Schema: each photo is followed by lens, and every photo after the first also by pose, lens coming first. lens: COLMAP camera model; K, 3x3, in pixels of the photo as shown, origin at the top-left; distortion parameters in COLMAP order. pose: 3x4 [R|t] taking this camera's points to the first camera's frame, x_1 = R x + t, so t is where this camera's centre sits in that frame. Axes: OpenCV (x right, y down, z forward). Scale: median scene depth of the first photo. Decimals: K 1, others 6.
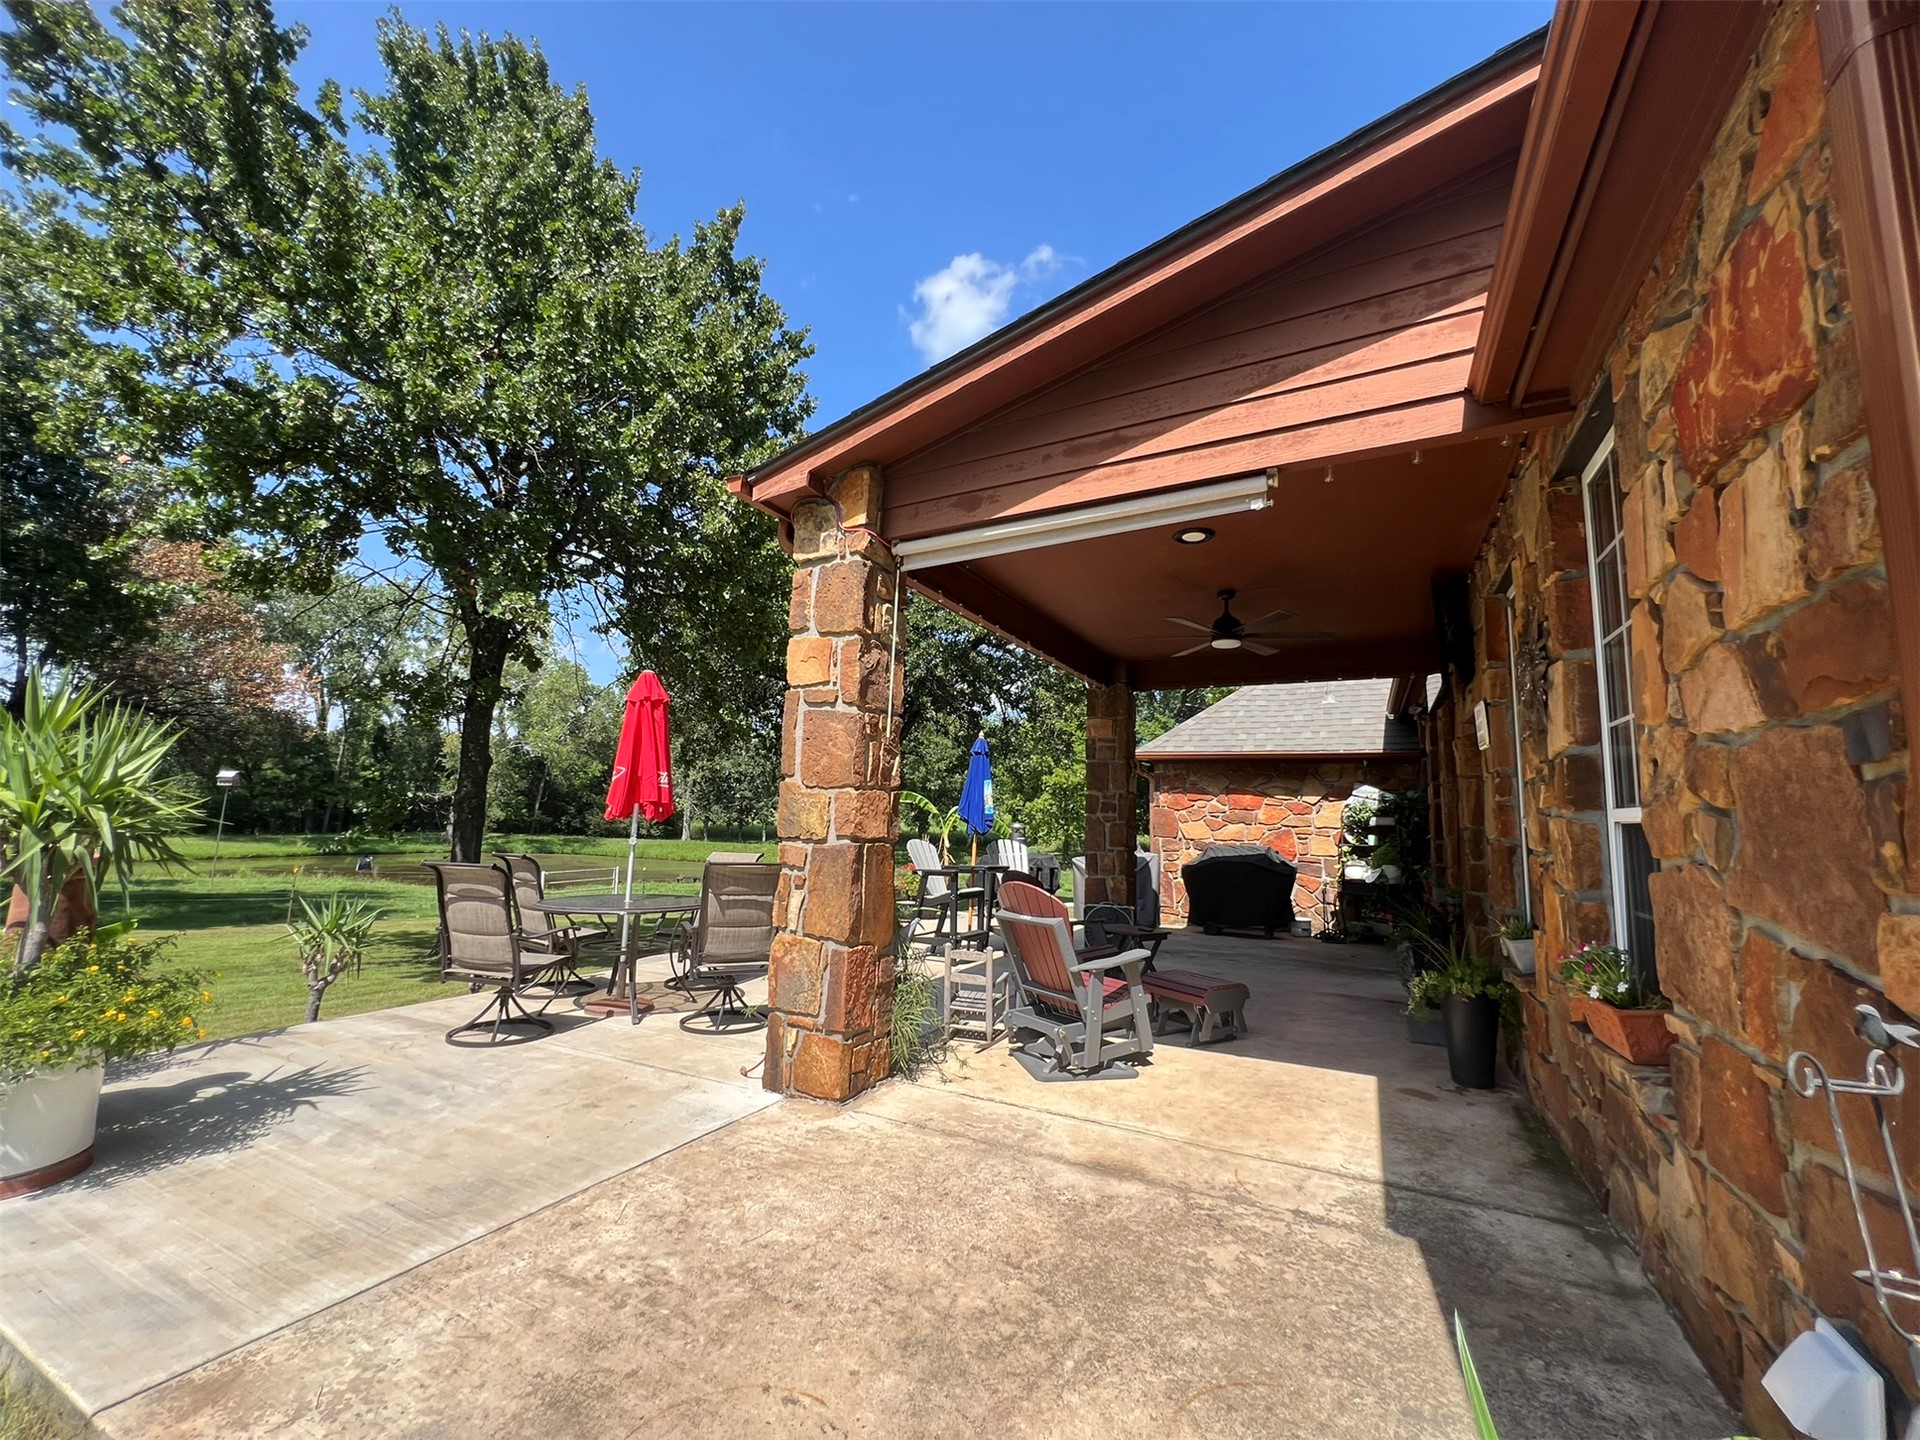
lens RADIAL K [[766.6, 0, 957.3], [0, 766.6, 724.9], [0, 0, 1]] dist [-0.004001, -0.000146]
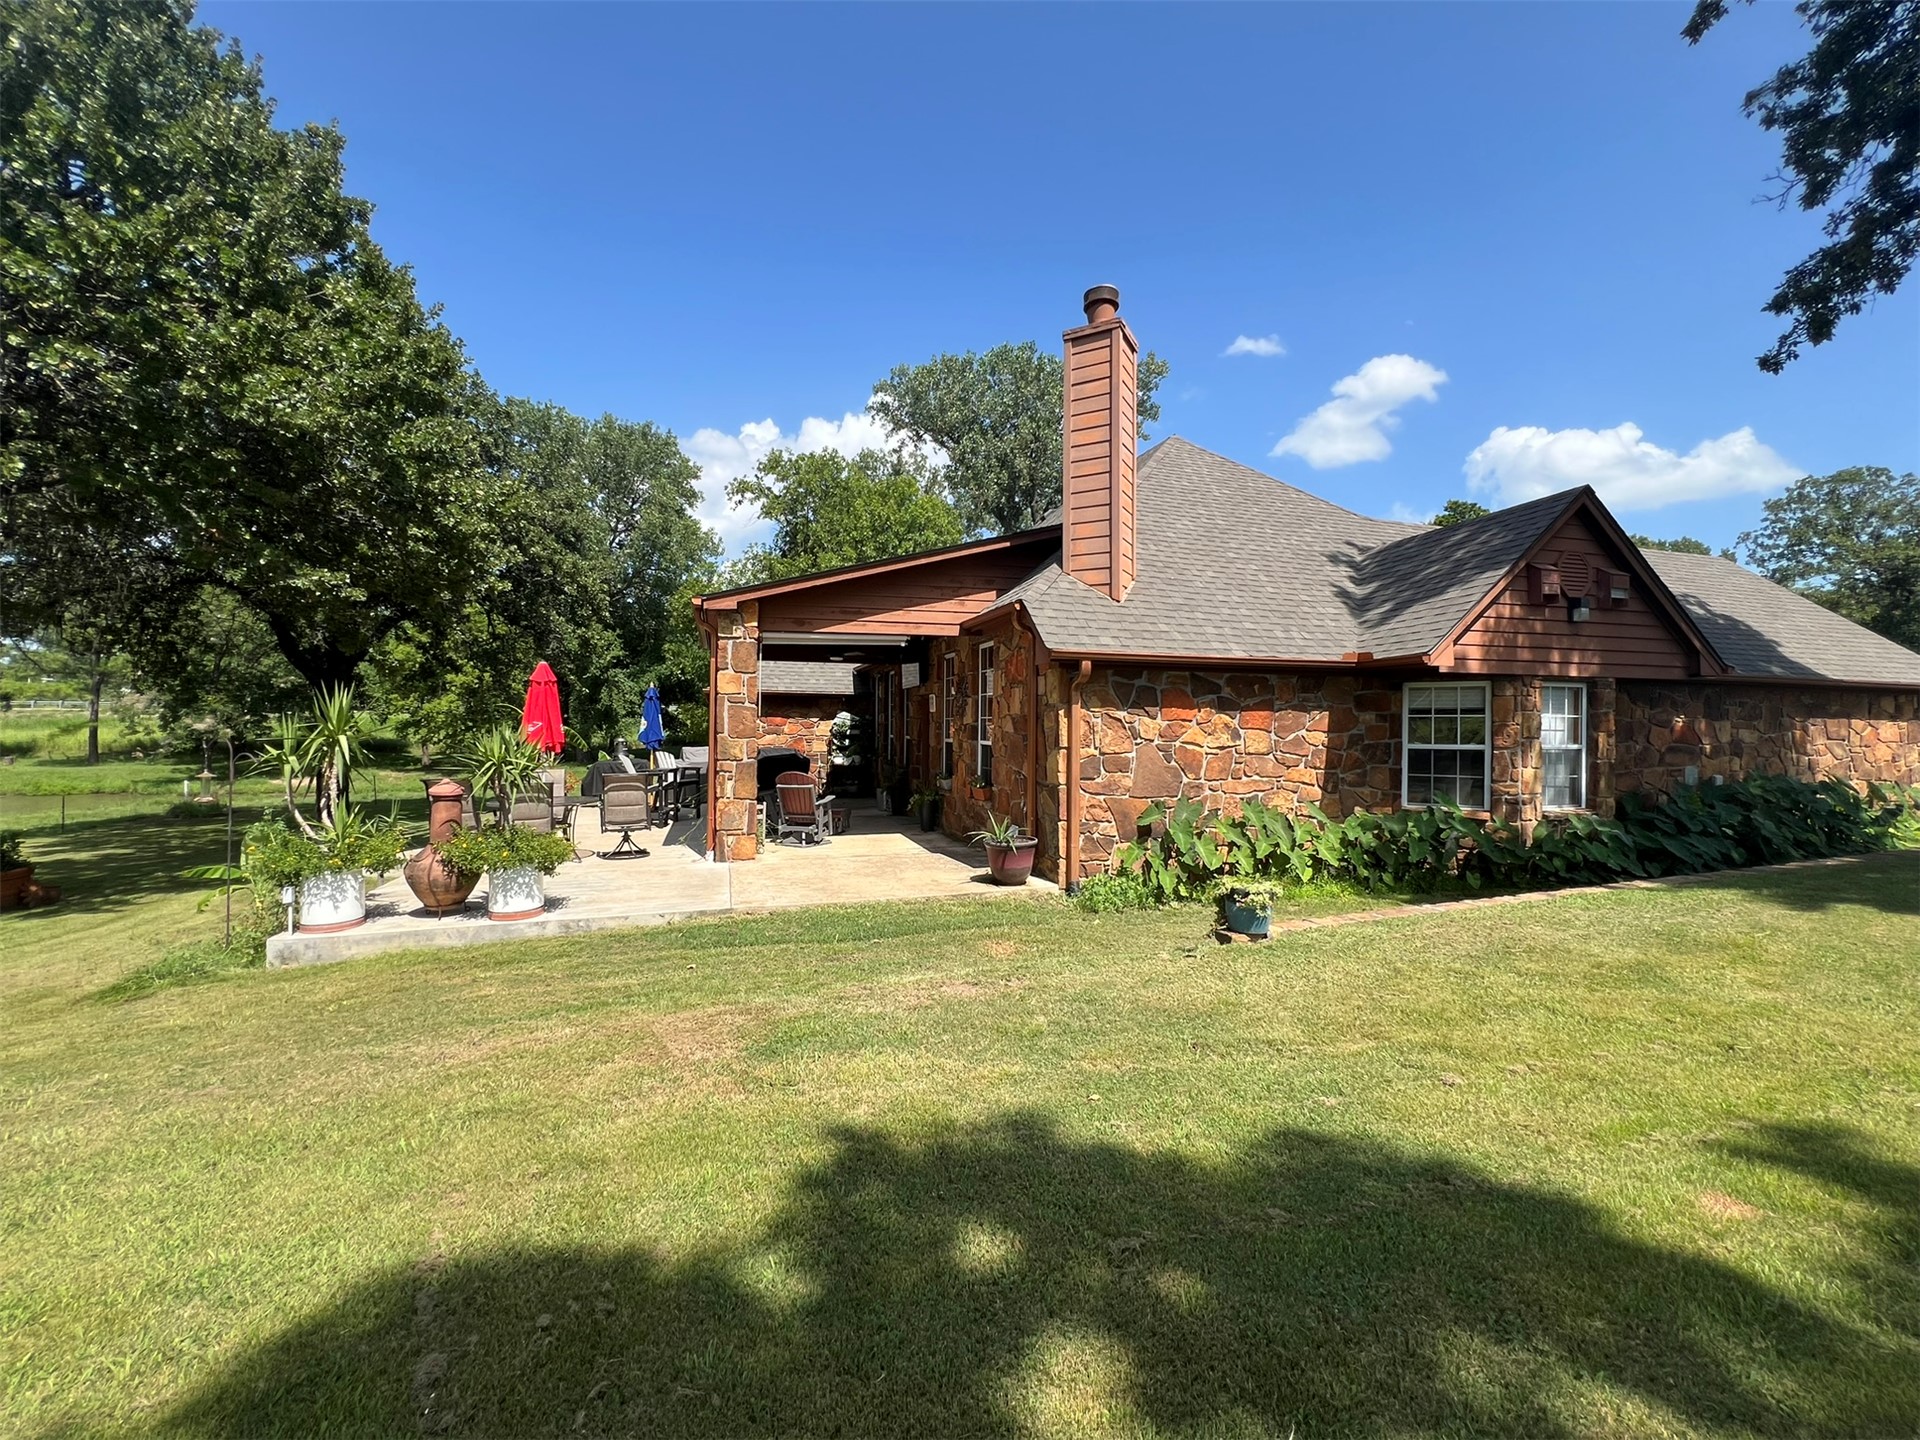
lens RADIAL K [[770.4, 0, 963.0], [0, 770.4, 724.1], [0, 0, 1]] dist [0.000531, 0.000024]
pose [[0.706457, -0.021330, 0.707434, -1.301810], [-0.076806, 0.991332, 0.106590, -0.254302], [-0.703576, -0.129637, 0.698696, -1.091830]]
